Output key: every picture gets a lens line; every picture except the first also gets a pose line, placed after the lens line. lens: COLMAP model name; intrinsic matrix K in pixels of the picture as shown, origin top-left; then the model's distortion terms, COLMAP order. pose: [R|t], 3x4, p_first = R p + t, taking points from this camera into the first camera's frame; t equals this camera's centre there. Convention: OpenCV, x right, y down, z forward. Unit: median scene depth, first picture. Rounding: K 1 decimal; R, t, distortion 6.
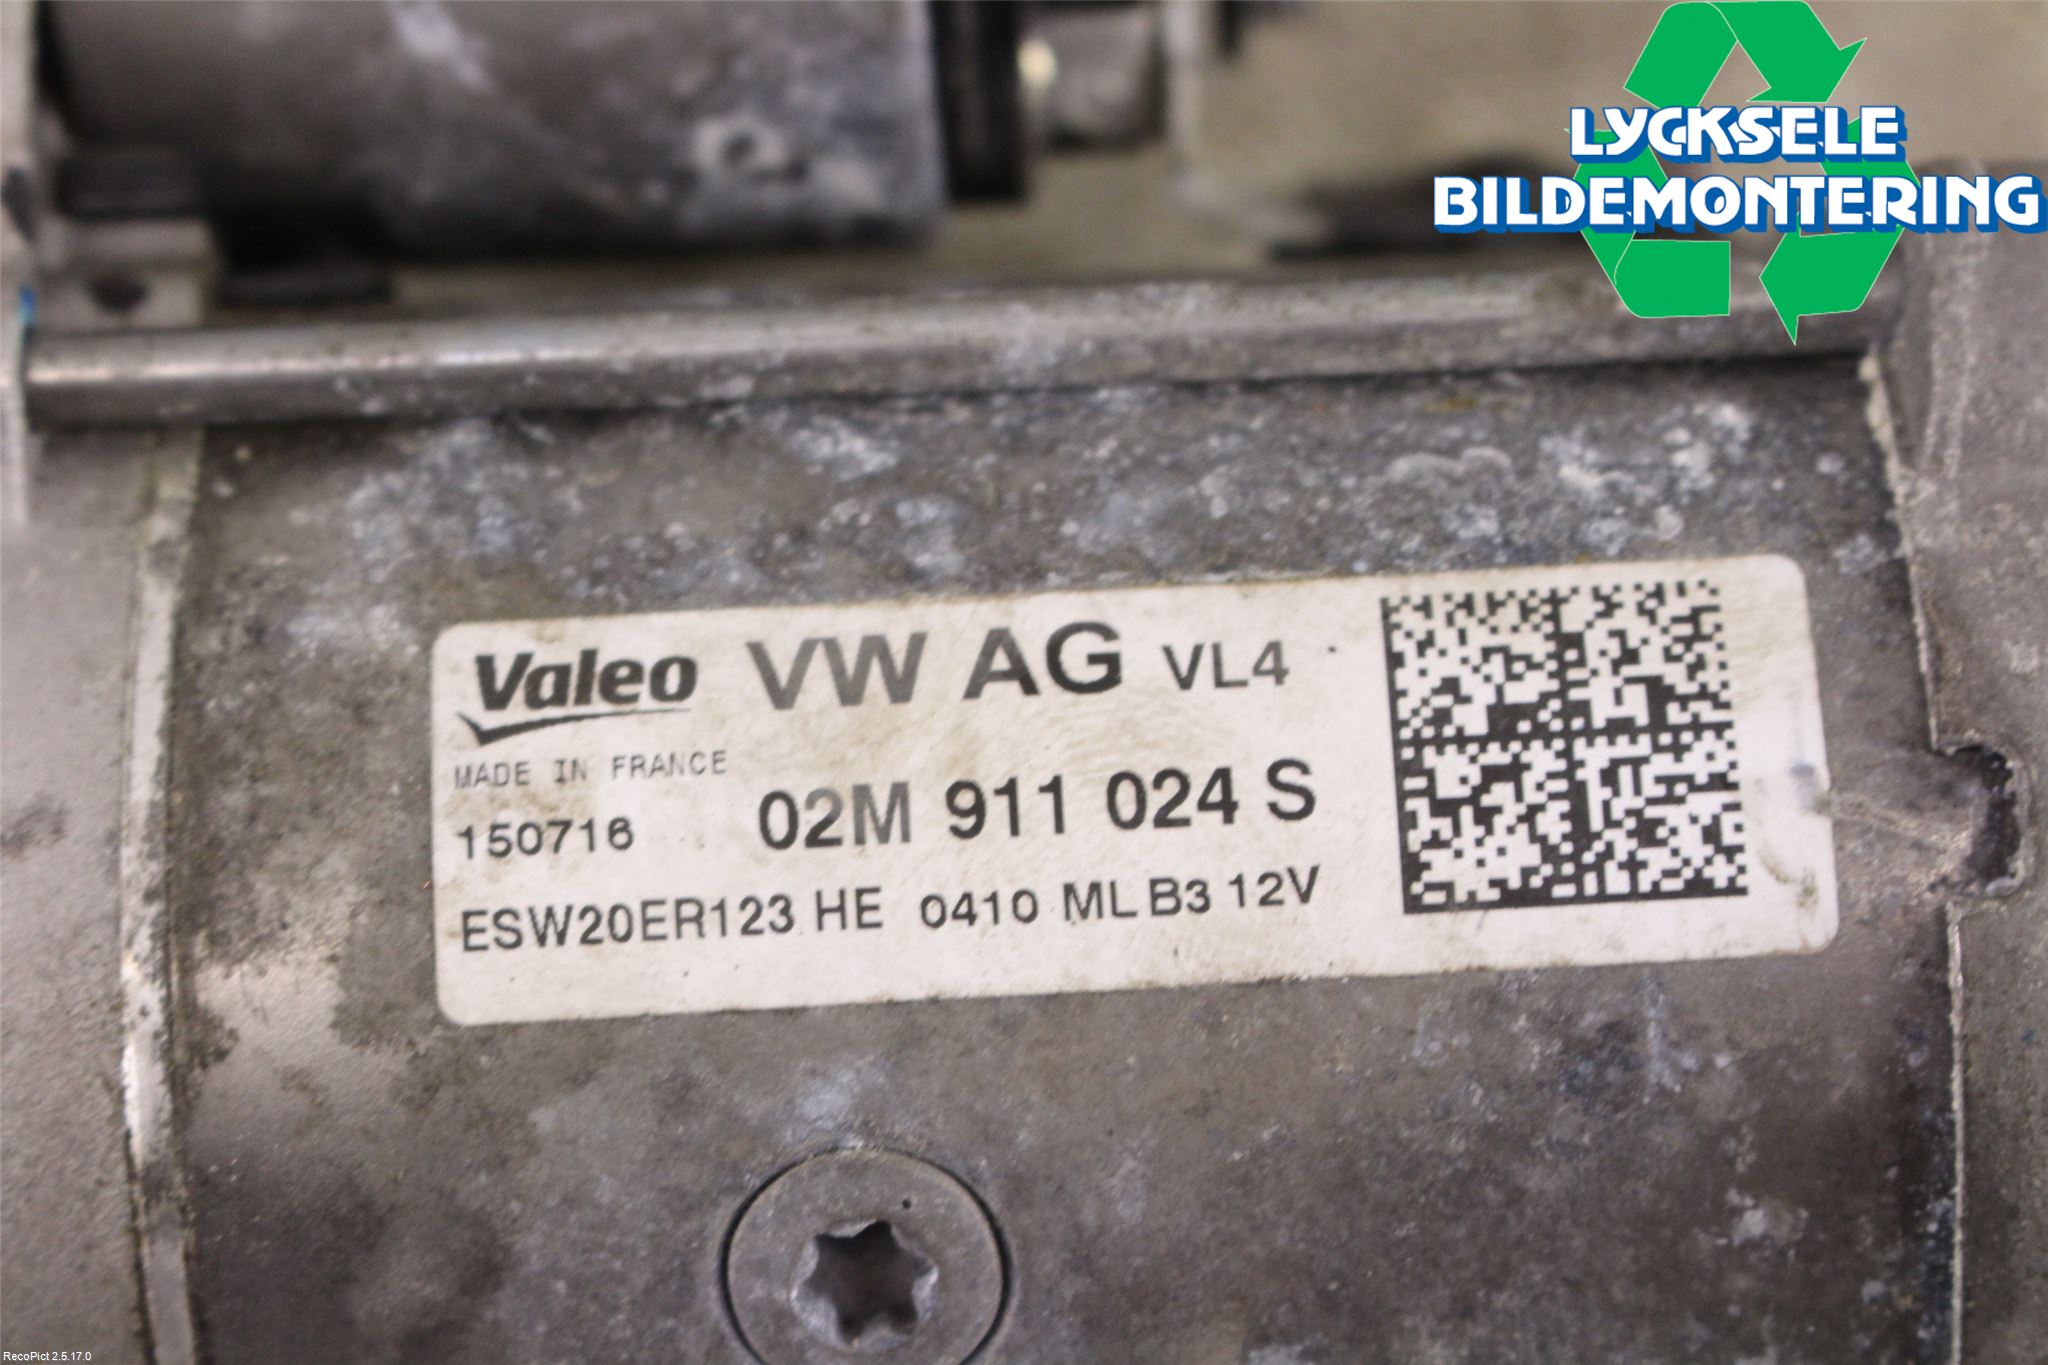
lens RADIAL K [[4859.3, 0, 1024.0], [0, 4859.3, 682.5], [0, 0, 1]] dist [-0.014305, 0.010035]
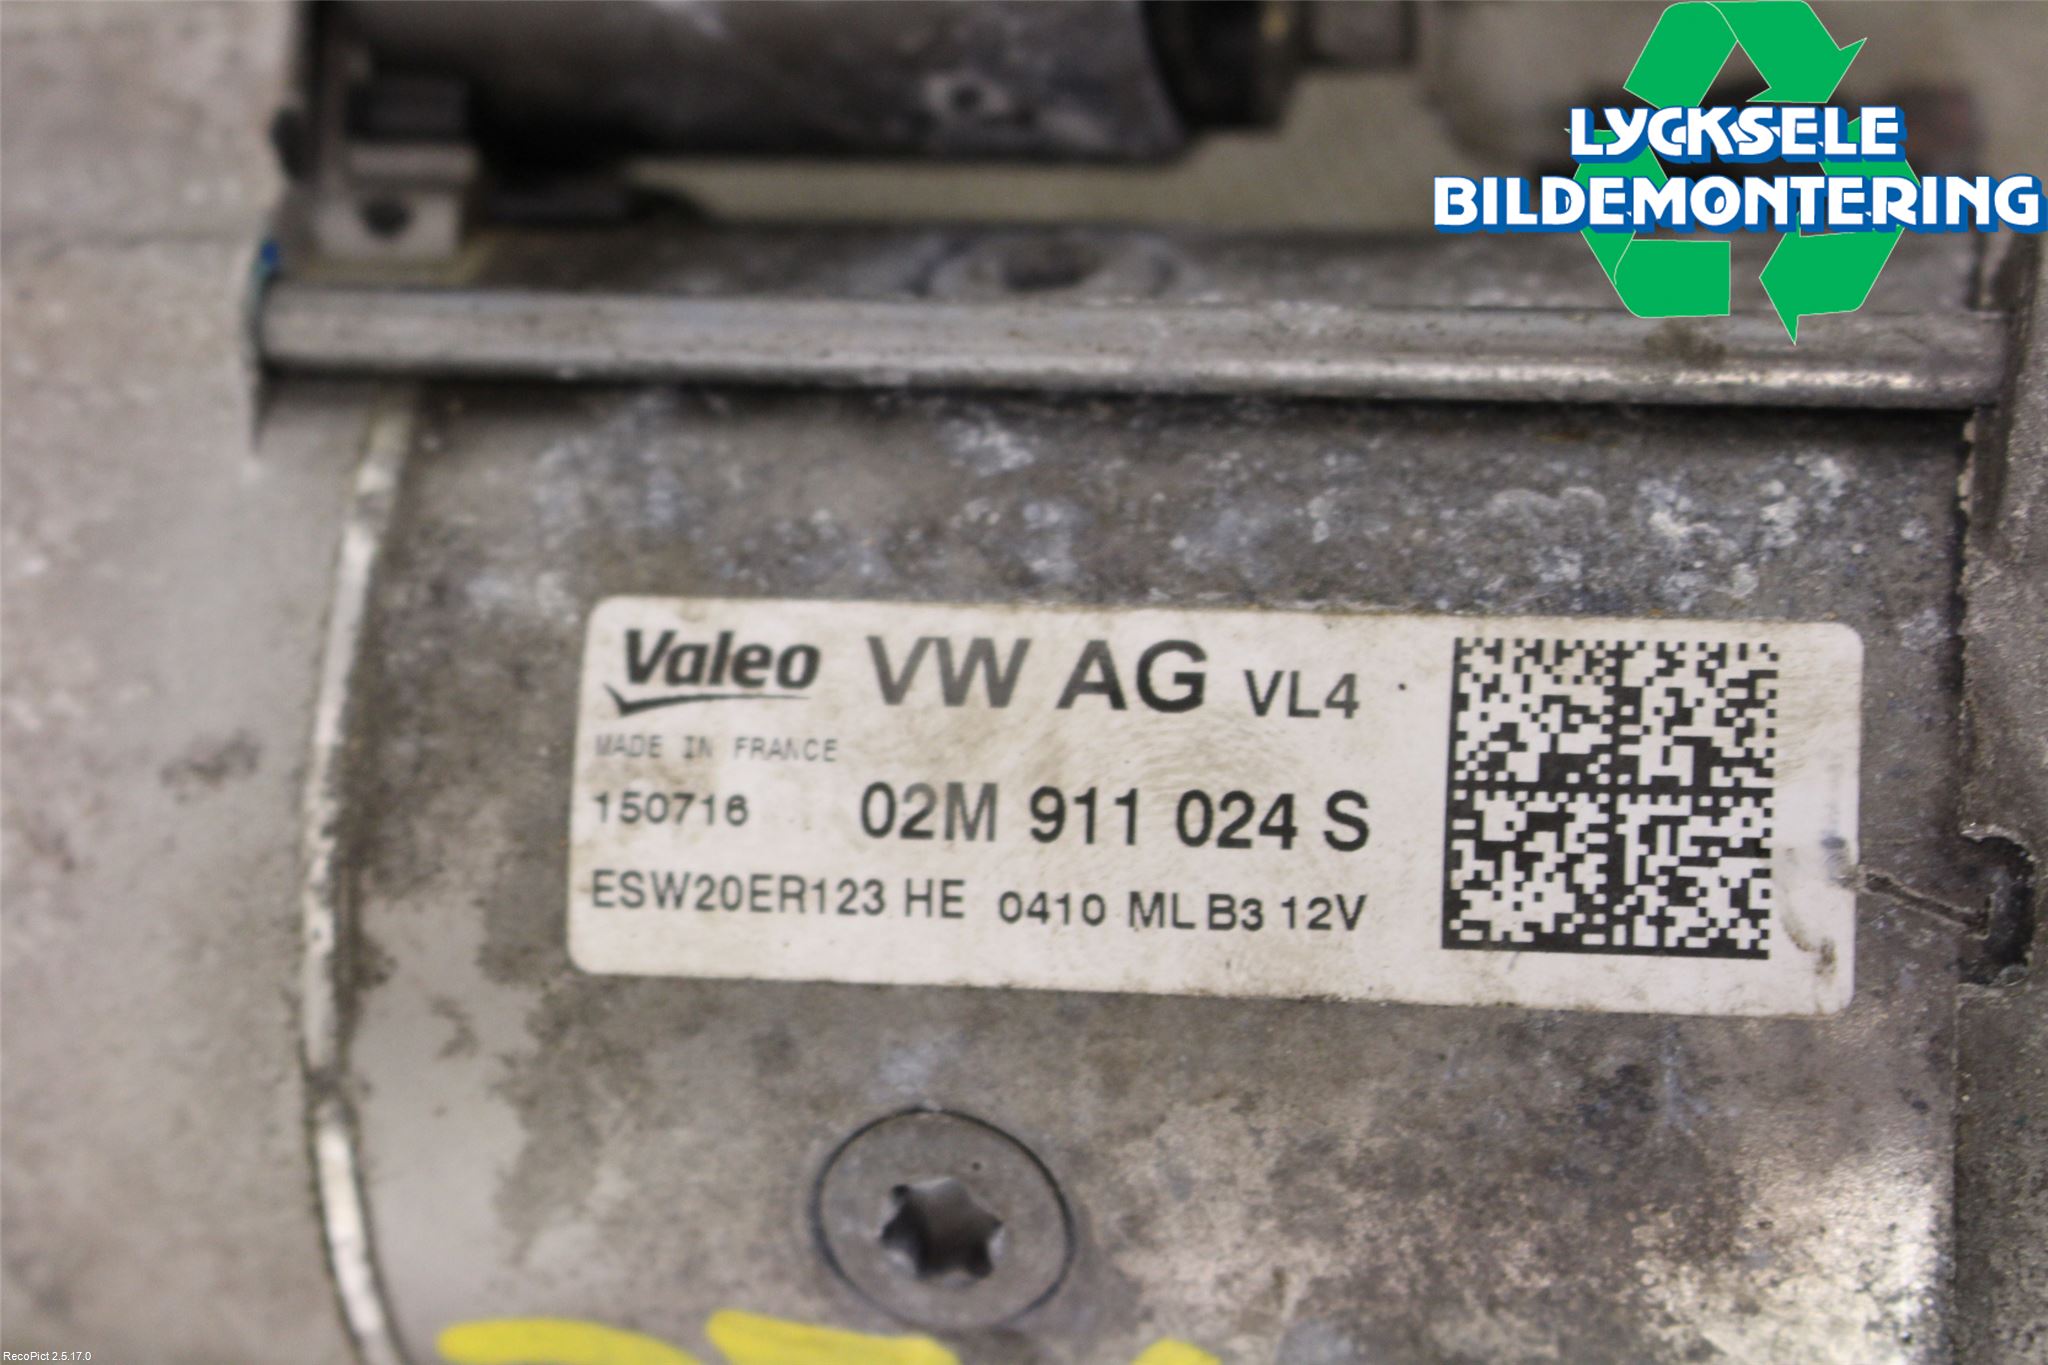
lens RADIAL K [[4859.3, 0, 1024.0], [0, 4859.3, 682.5], [0, 0, 1]] dist [-0.014305, 0.010035]
pose [[0.977687, 0.075029, -0.196209, 0.191305], [-0.043606, 0.986182, 0.159824, -0.173873], [0.205490, -0.147702, 0.967449, -0.037810]]
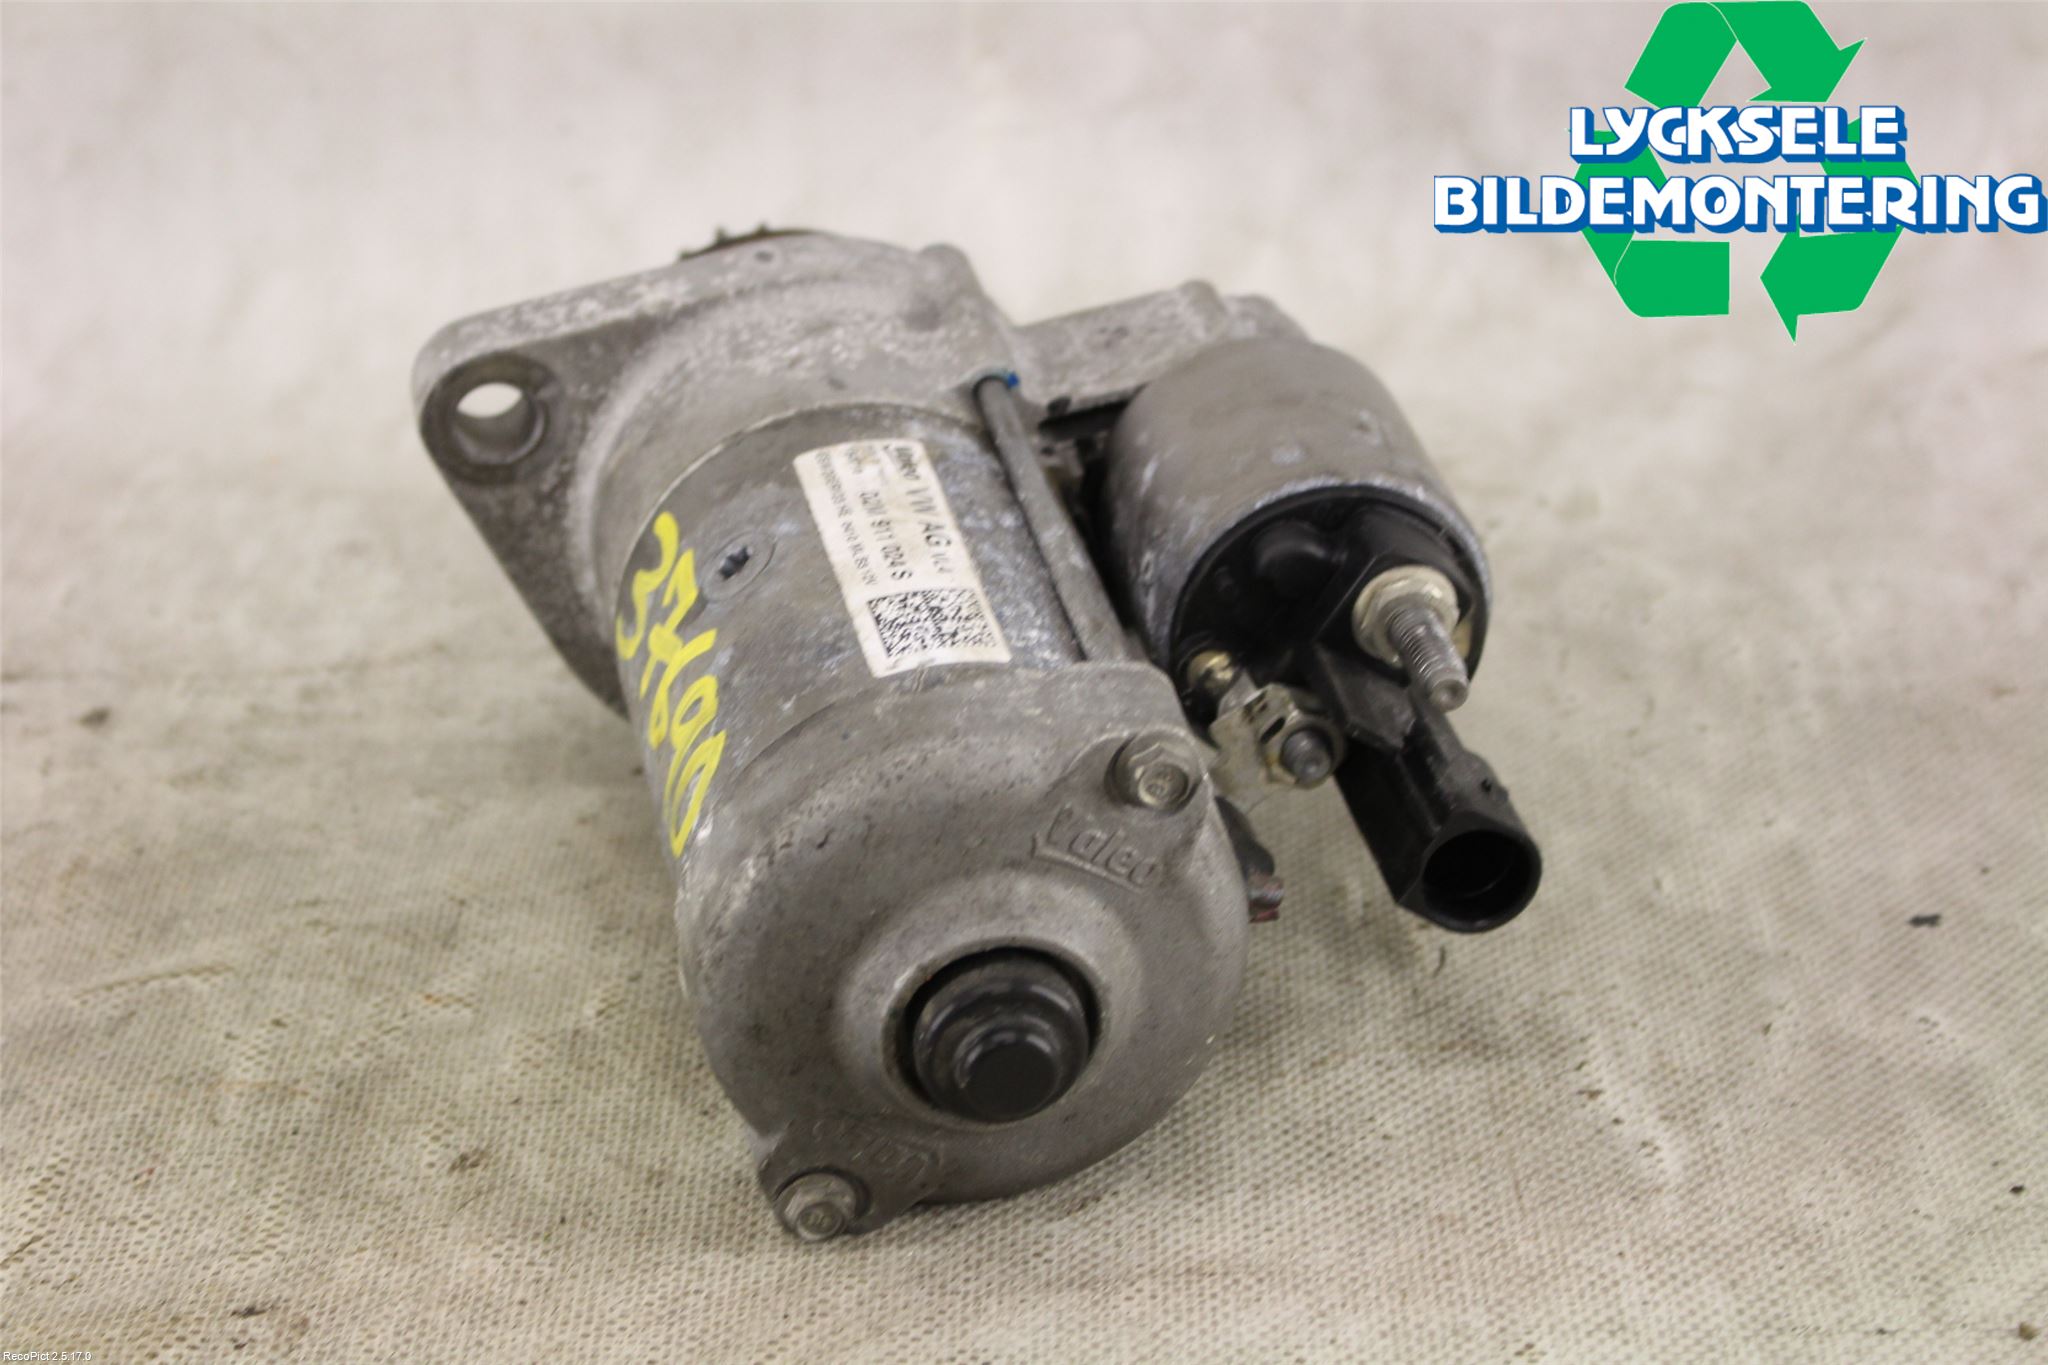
lens RADIAL K [[4609.9, 0, 1024.0], [0, 4609.9, 682.5], [0, 0, 1]] dist [0.060992, 0.269723]
pose [[0.166923, 0.534208, -0.828709, 2.484905], [-0.941630, 0.335591, 0.026663, -0.103672], [0.292351, 0.775887, 0.559044, -0.535848]]
